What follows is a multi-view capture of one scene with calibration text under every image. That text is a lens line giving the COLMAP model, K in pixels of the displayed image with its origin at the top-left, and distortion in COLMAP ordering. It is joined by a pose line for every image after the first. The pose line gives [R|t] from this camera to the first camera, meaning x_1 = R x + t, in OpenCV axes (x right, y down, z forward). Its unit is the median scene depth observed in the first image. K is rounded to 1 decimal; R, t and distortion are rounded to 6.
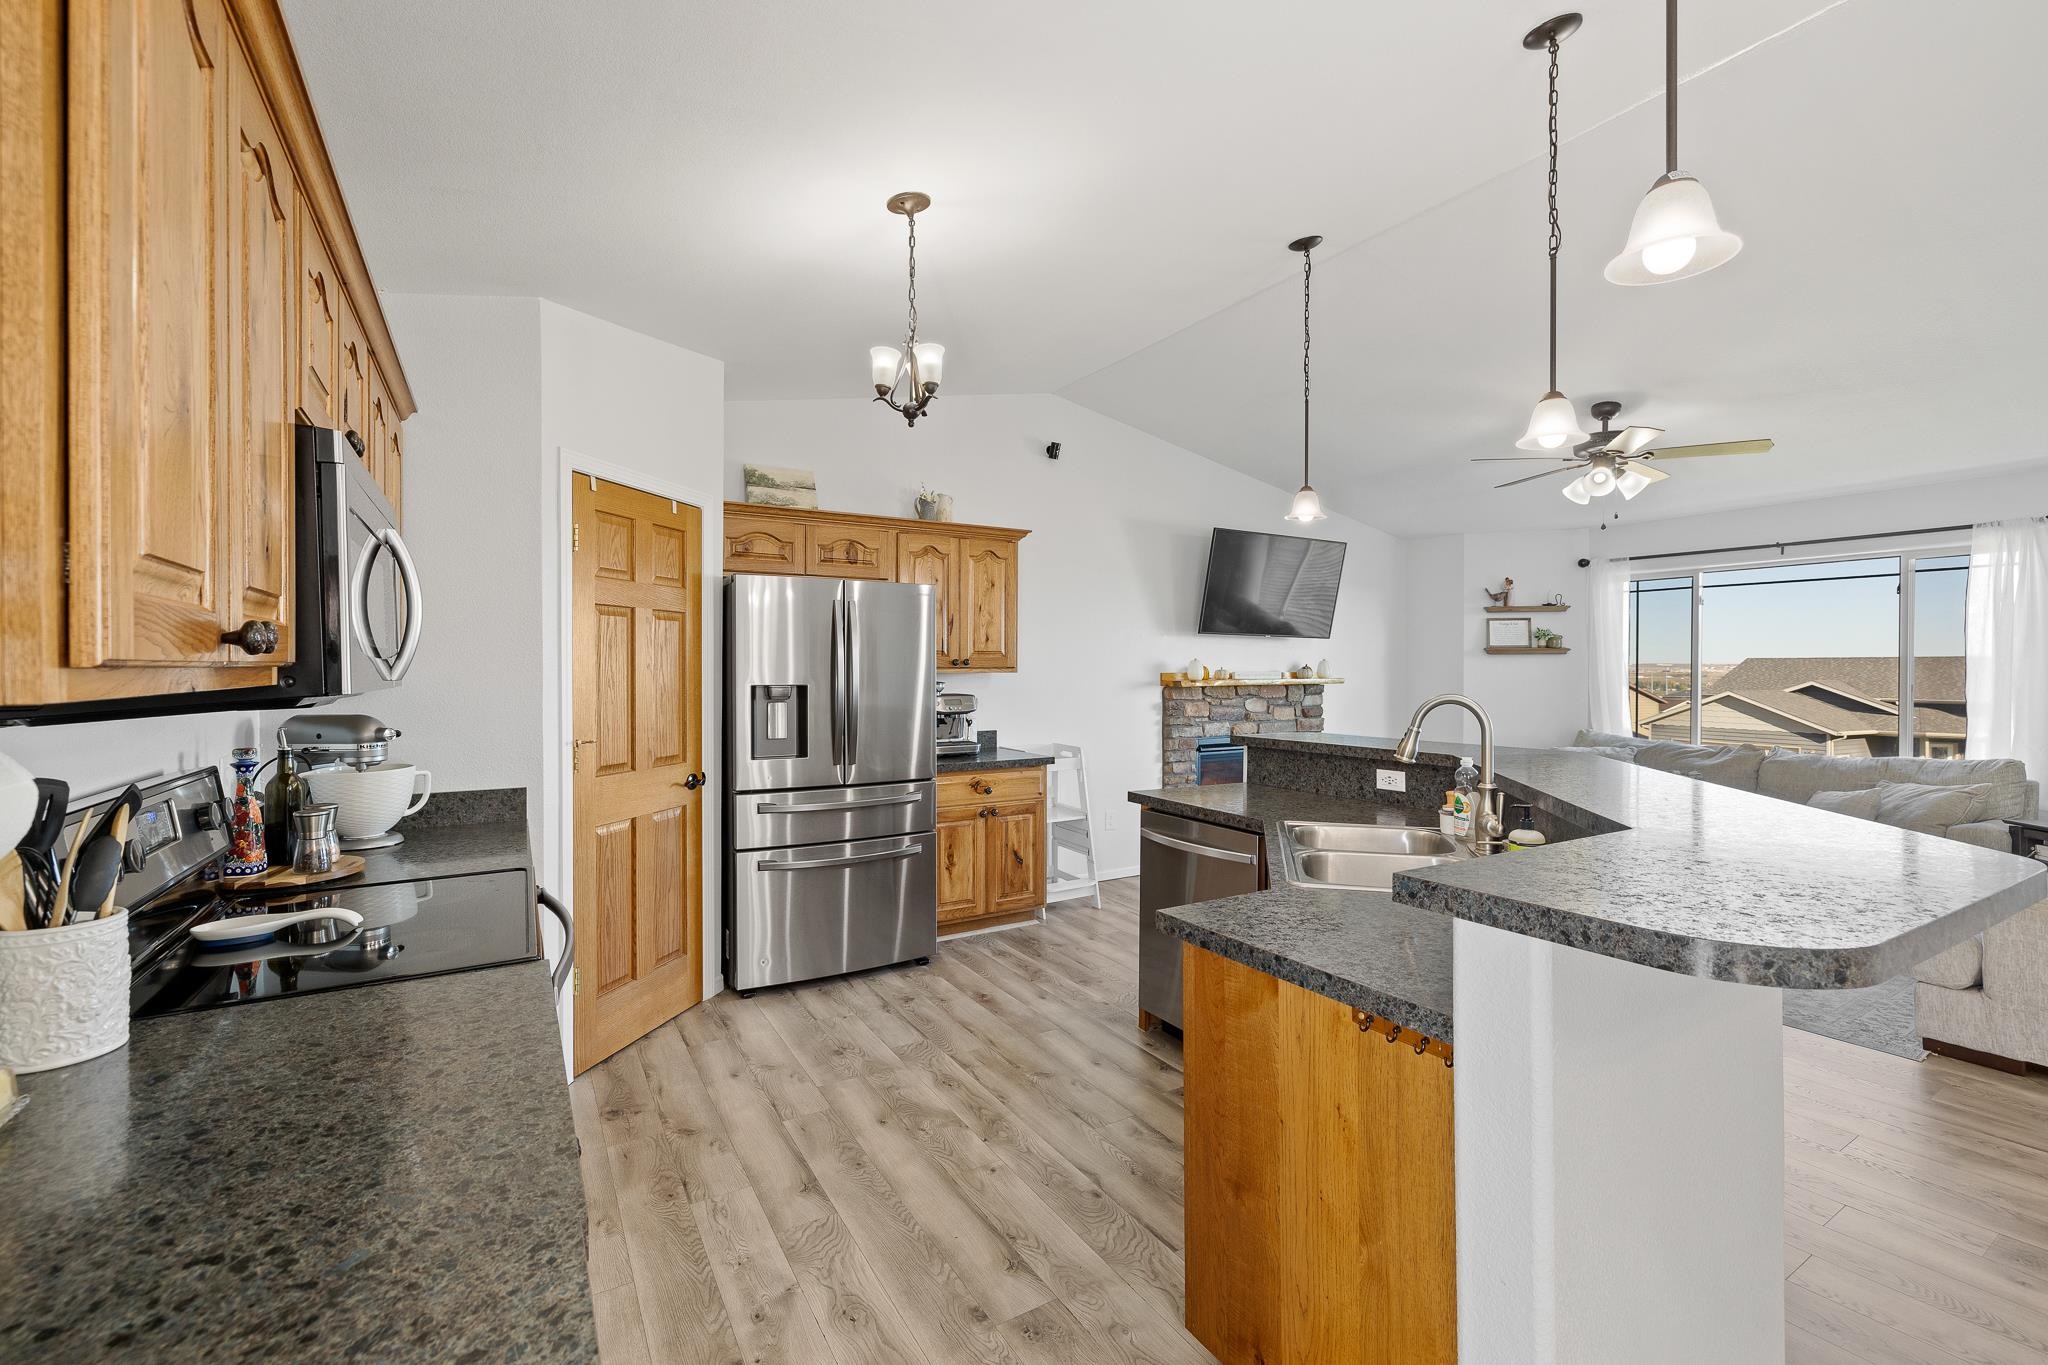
lens RADIAL K [[860.9, 0, 1034.7], [0, 860.9, 677.8], [0, 0, 1]] dist [-0.000746, -0.000271]
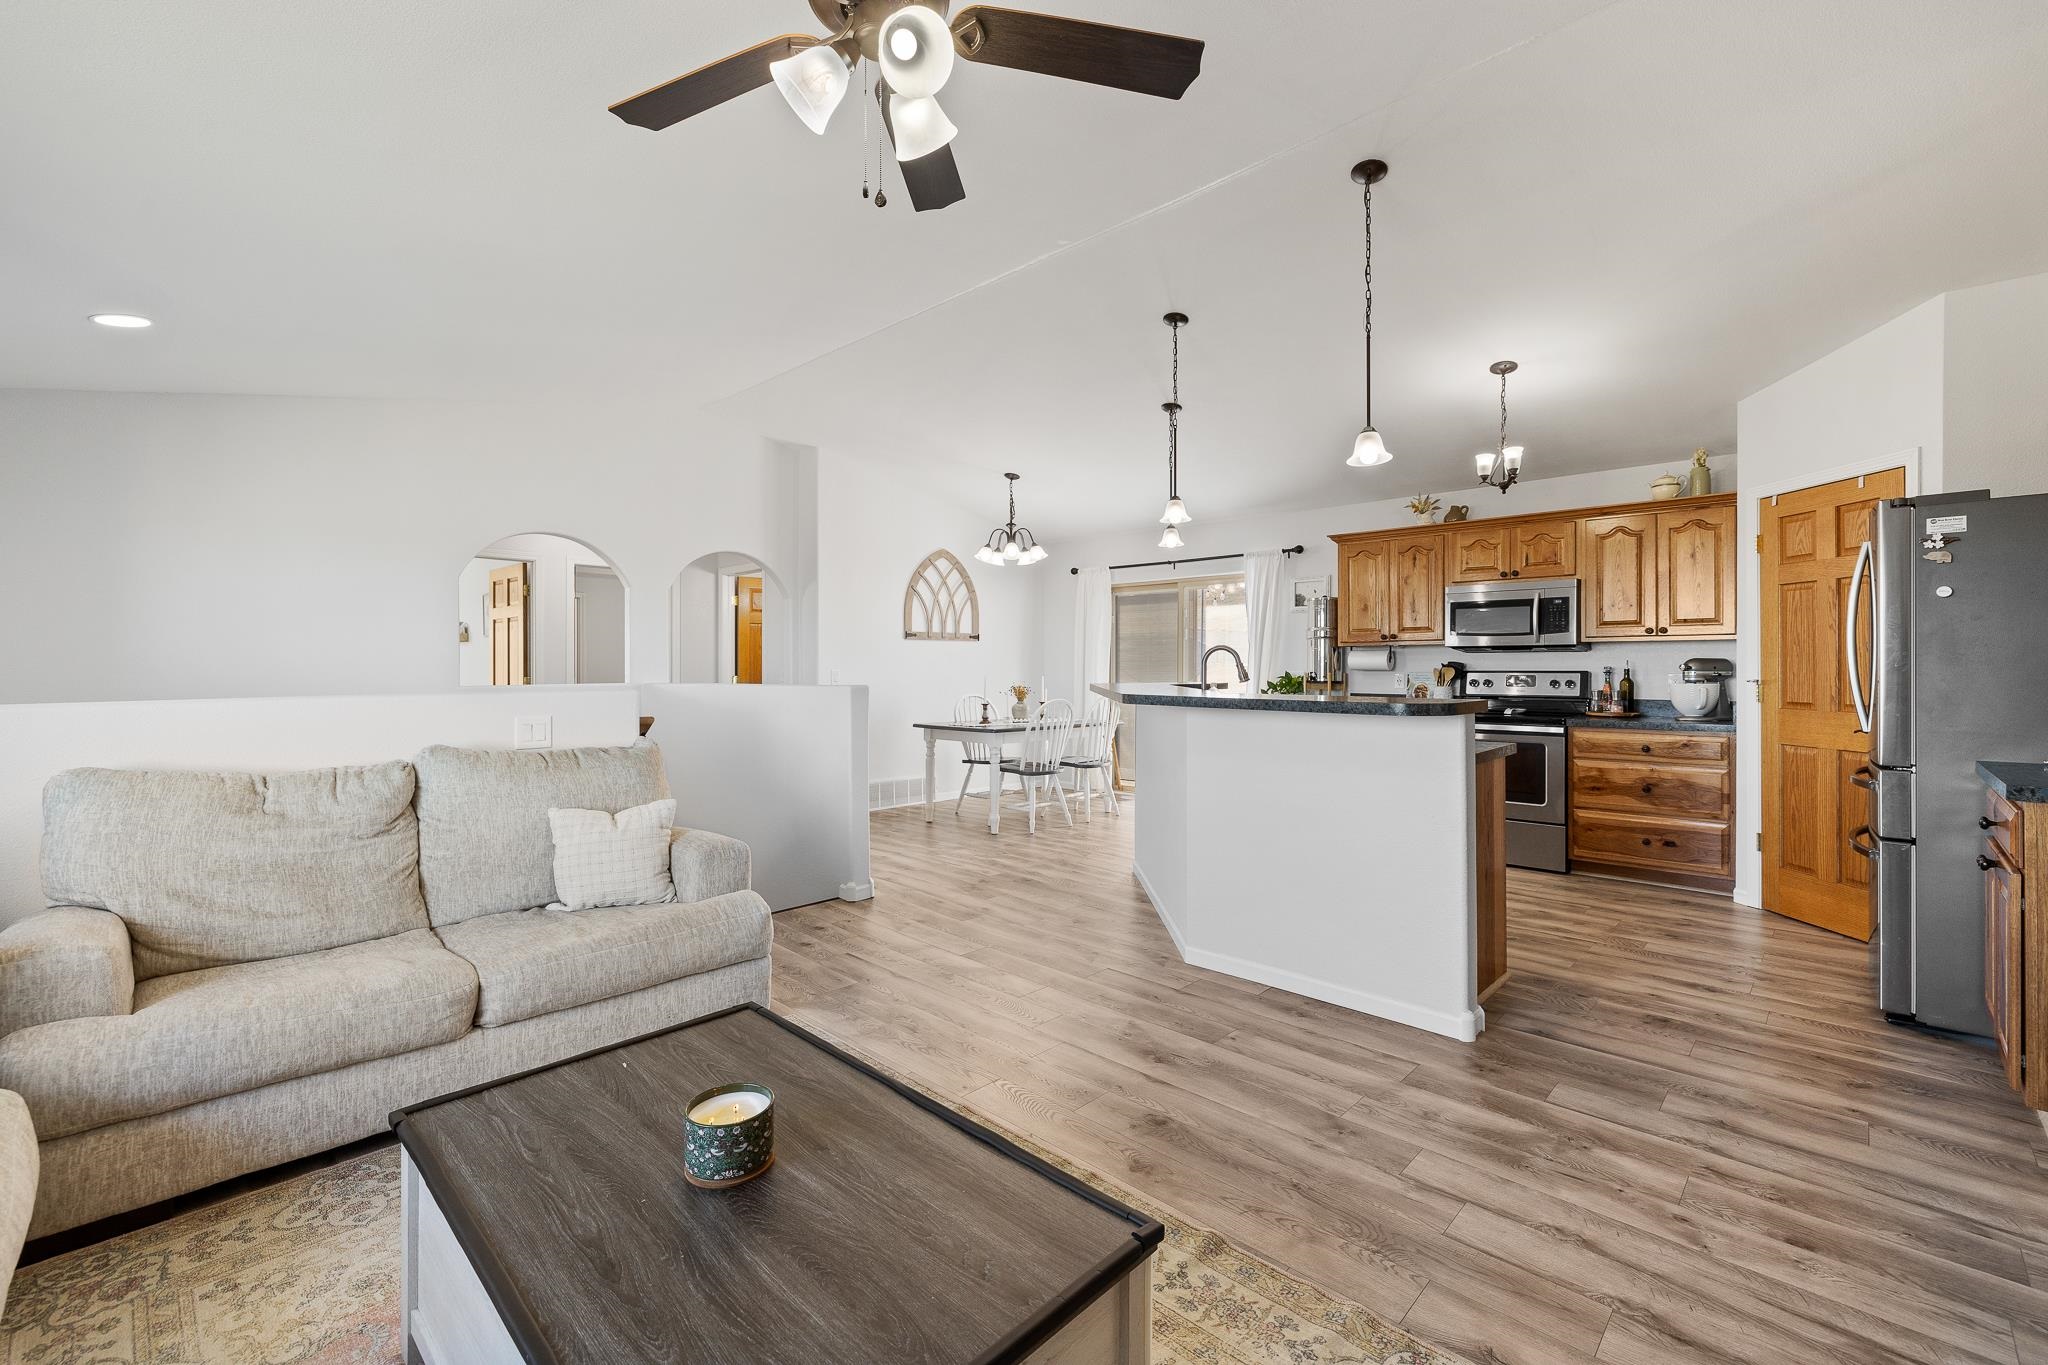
lens RADIAL K [[860.9, 0, 1027.1], [0, 860.9, 671.0], [0, 0, 1]] dist [-0.000746, -0.000271]
pose [[-0.968697, 0.001847, -0.248241, 0.520108], [-0.001758, 0.999896, 0.014299, 0.018239], [0.248242, 0.014287, -0.968593, 1.038544]]
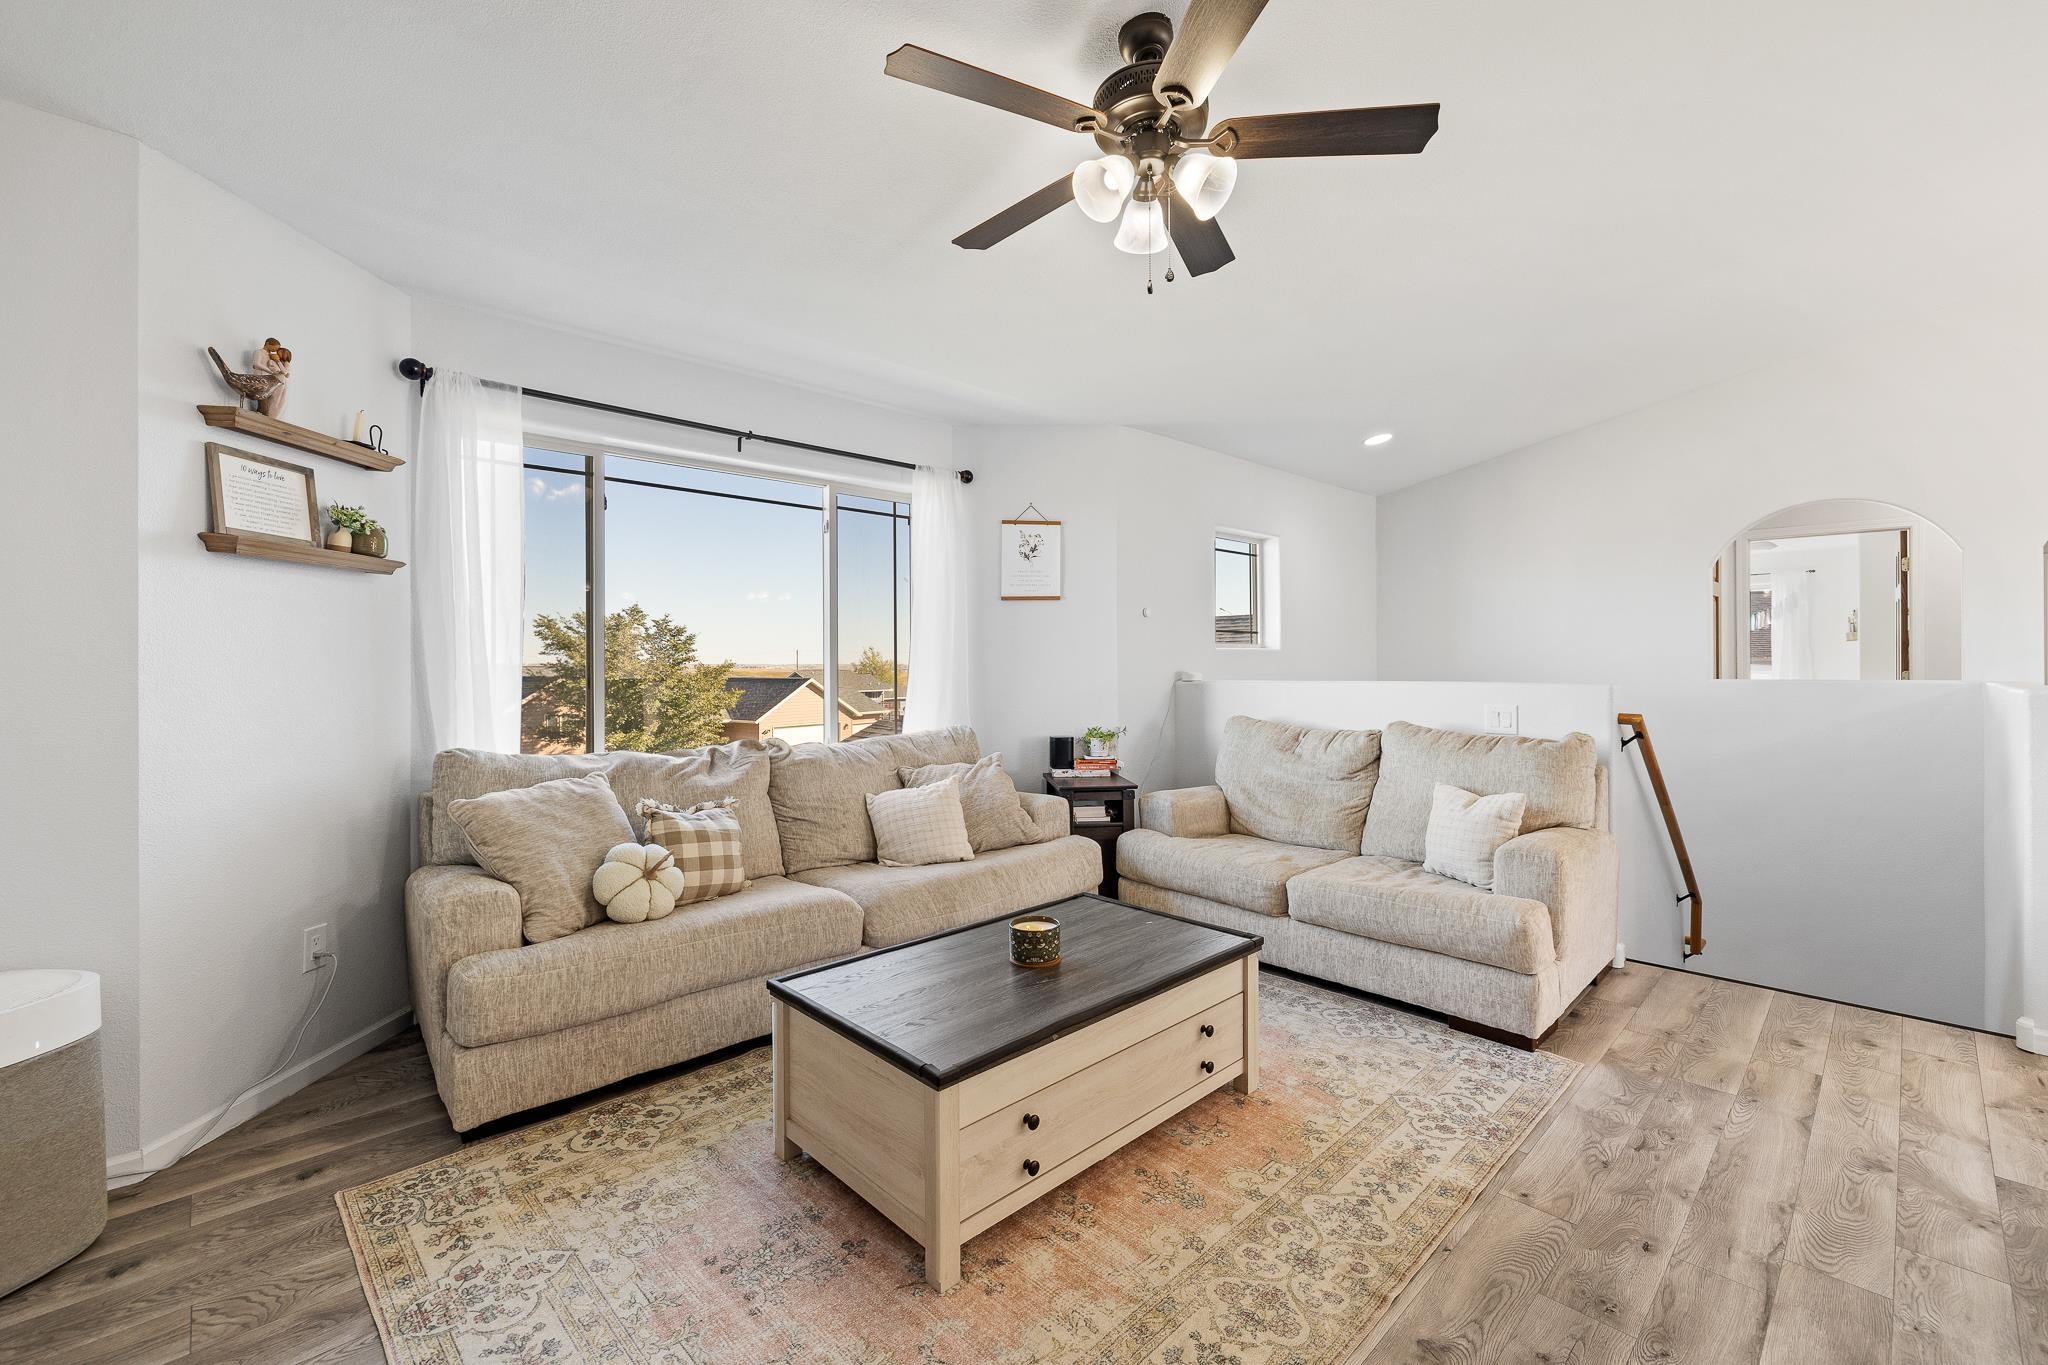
lens RADIAL K [[860.9, 0, 1031.2], [0, 860.9, 665.5], [0, 0, 1]] dist [-0.000746, -0.000271]
pose [[-0.216186, -0.002612, 0.976349, 0.162234], [0.013975, 0.999886, 0.005769, 0.020032], [-0.976252, 0.014891, -0.216125, 0.878776]]
